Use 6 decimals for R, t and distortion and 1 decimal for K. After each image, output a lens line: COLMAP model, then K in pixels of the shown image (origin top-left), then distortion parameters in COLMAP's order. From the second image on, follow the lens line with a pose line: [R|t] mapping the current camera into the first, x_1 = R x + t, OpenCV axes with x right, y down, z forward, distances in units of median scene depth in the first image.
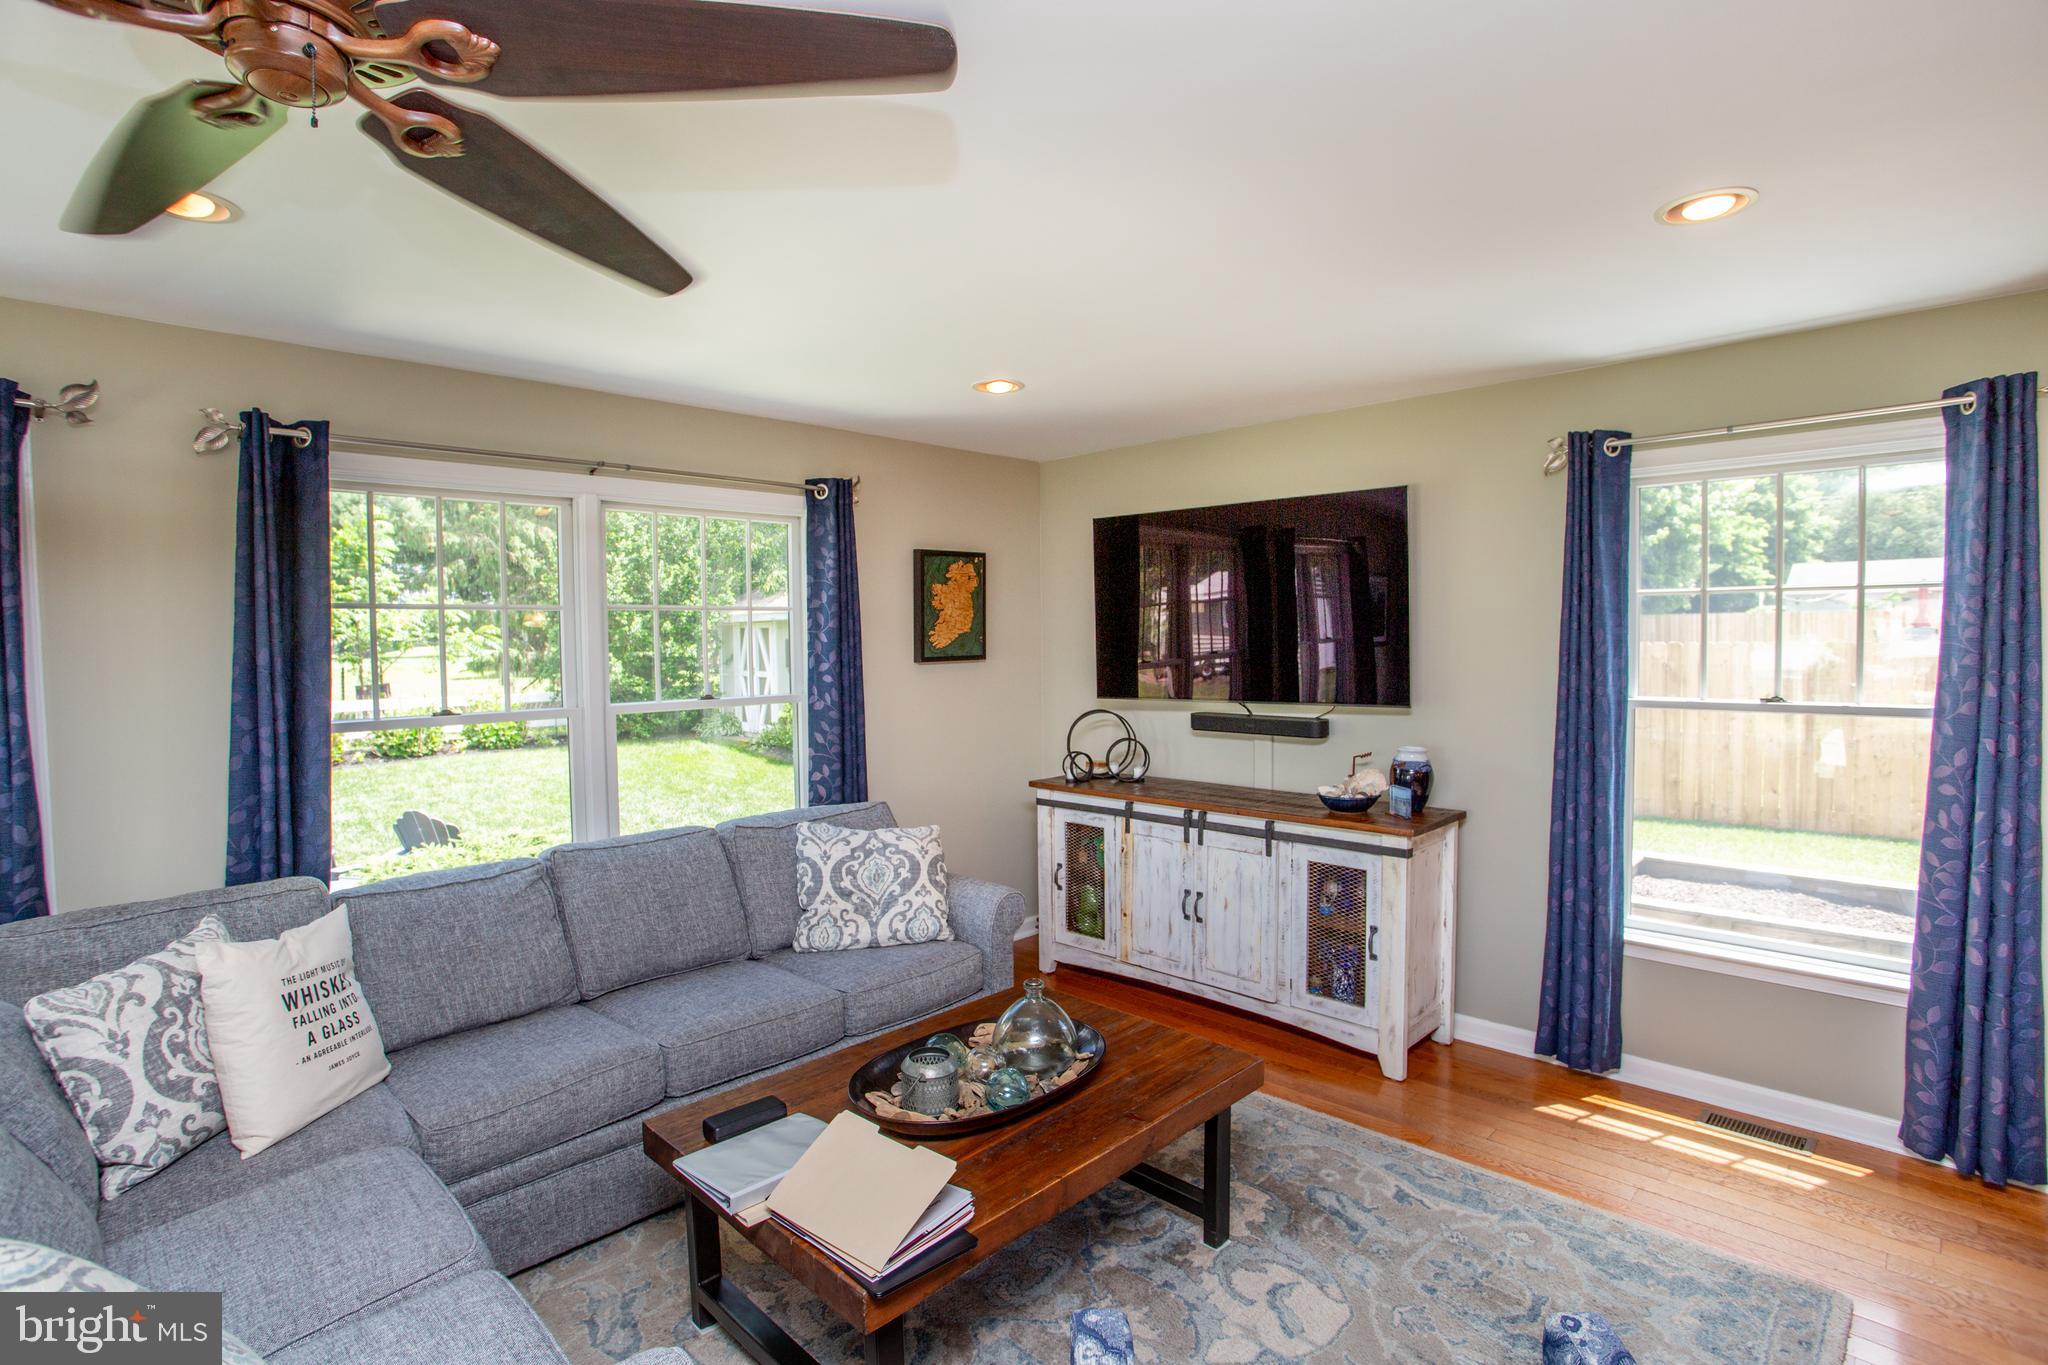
lens RADIAL K [[991.8, 0, 1018.5], [0, 991.8, 674.2], [0, 0, 1]] dist [-0.075309, 0.027569]
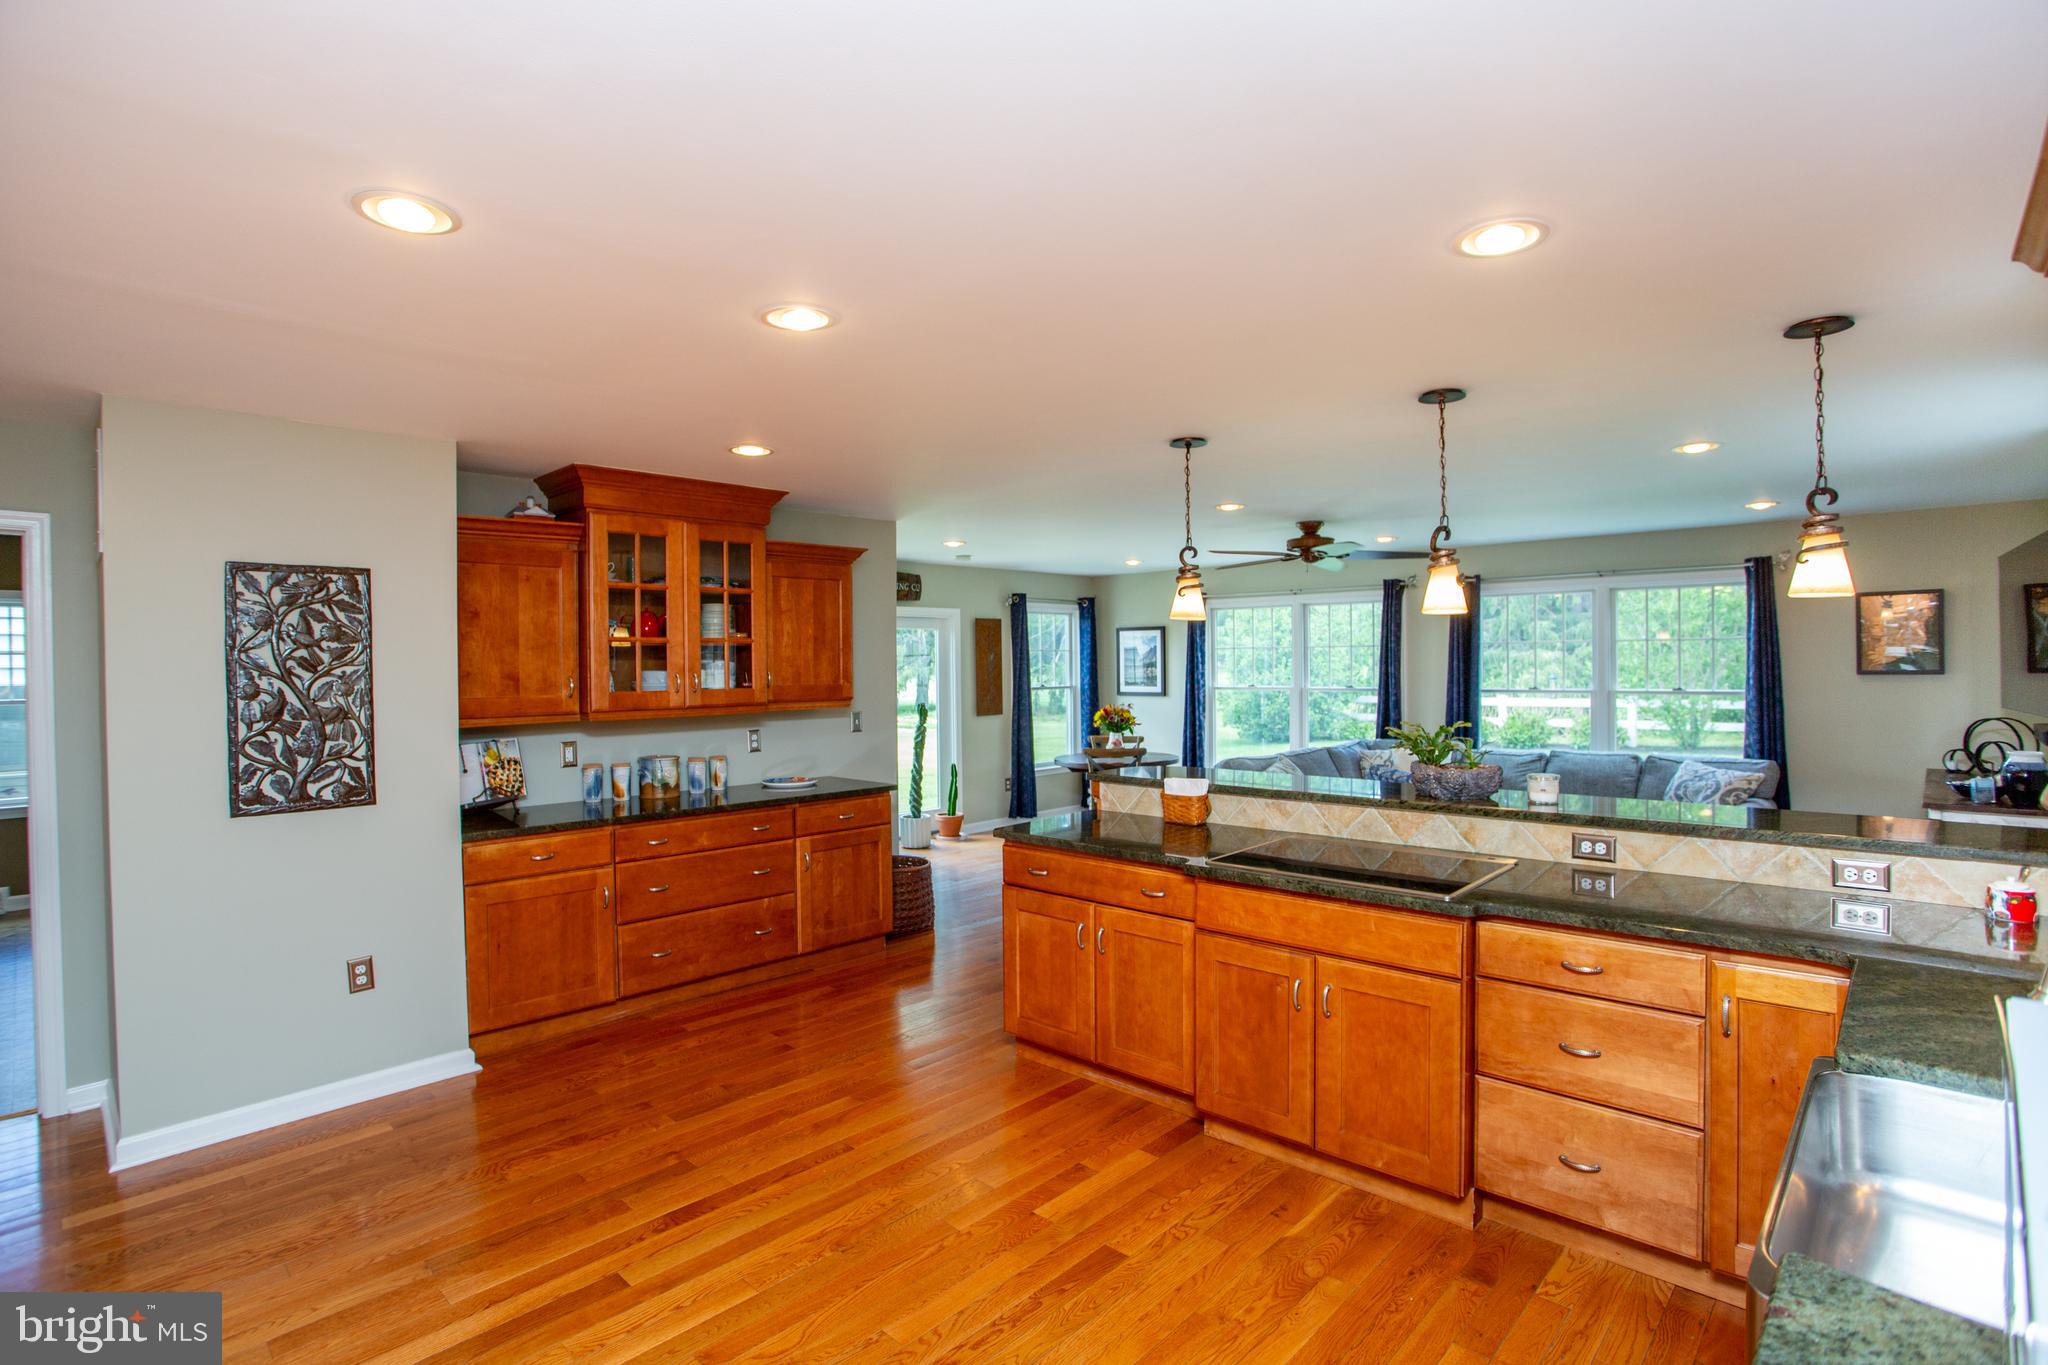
lens RADIAL K [[991.8, 0, 1012.1], [0, 991.8, 665.6], [0, 0, 1]] dist [-0.075309, 0.027569]
pose [[0.012485, 0.016389, -0.999788, 1.620307], [-0.027121, 0.999503, 0.016045, -0.015750], [0.999554, 0.026915, 0.012923, -0.271599]]
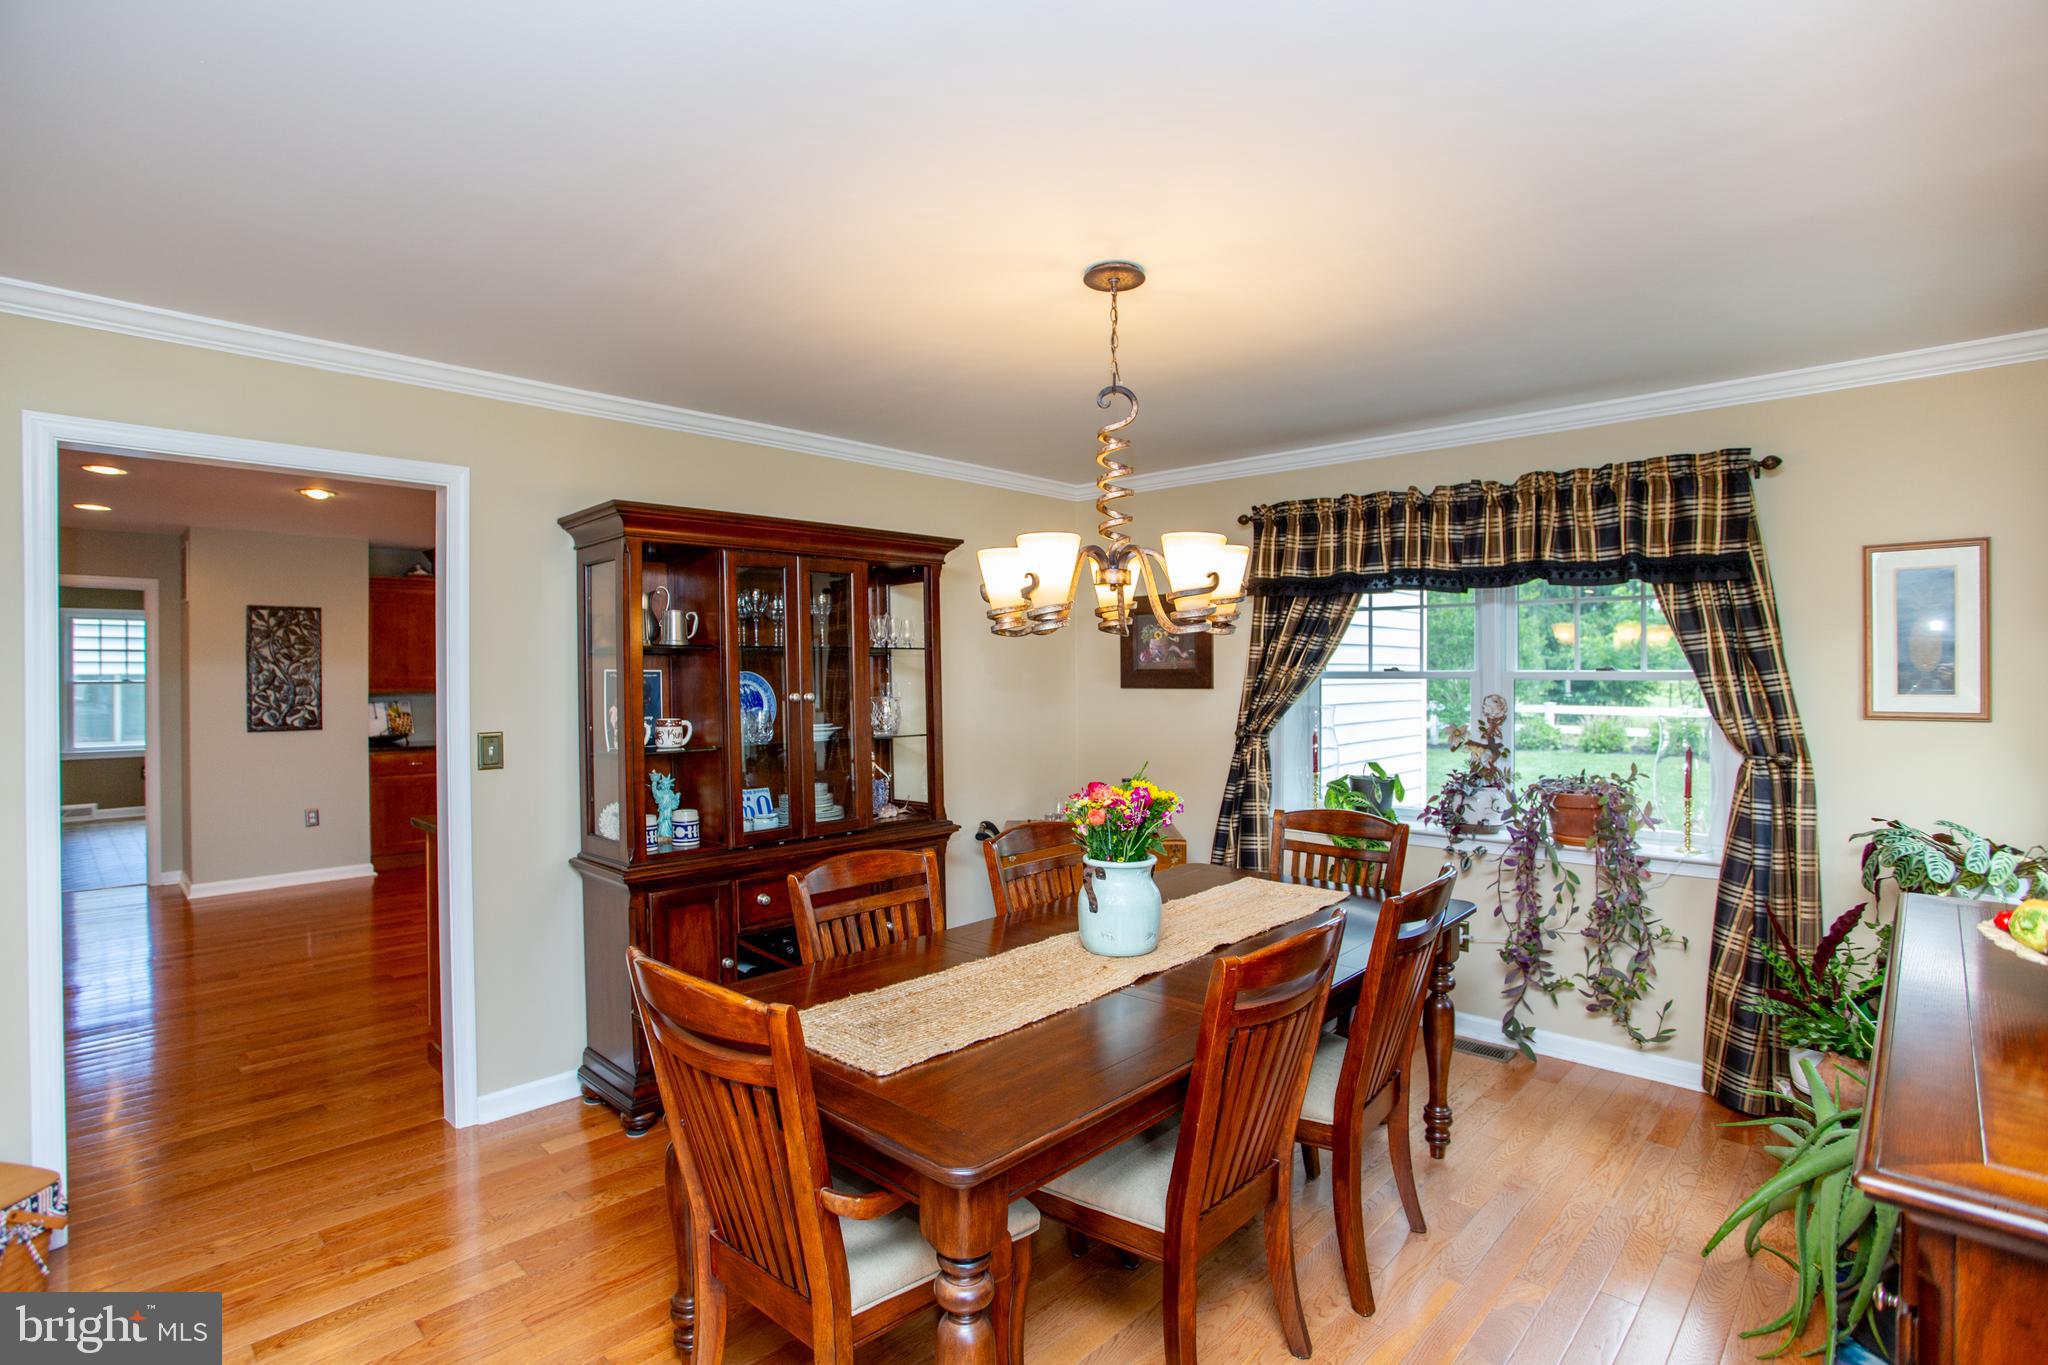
lens RADIAL K [[991.8, 0, 1013.5], [0, 991.8, 672.3], [0, 0, 1]] dist [-0.075309, 0.027569]
pose [[0.009220, 0.016662, -0.999819, 2.582895], [-0.039150, 0.999101, 0.016289, -0.039262], [0.999191, 0.038993, 0.009864, 0.471671]]
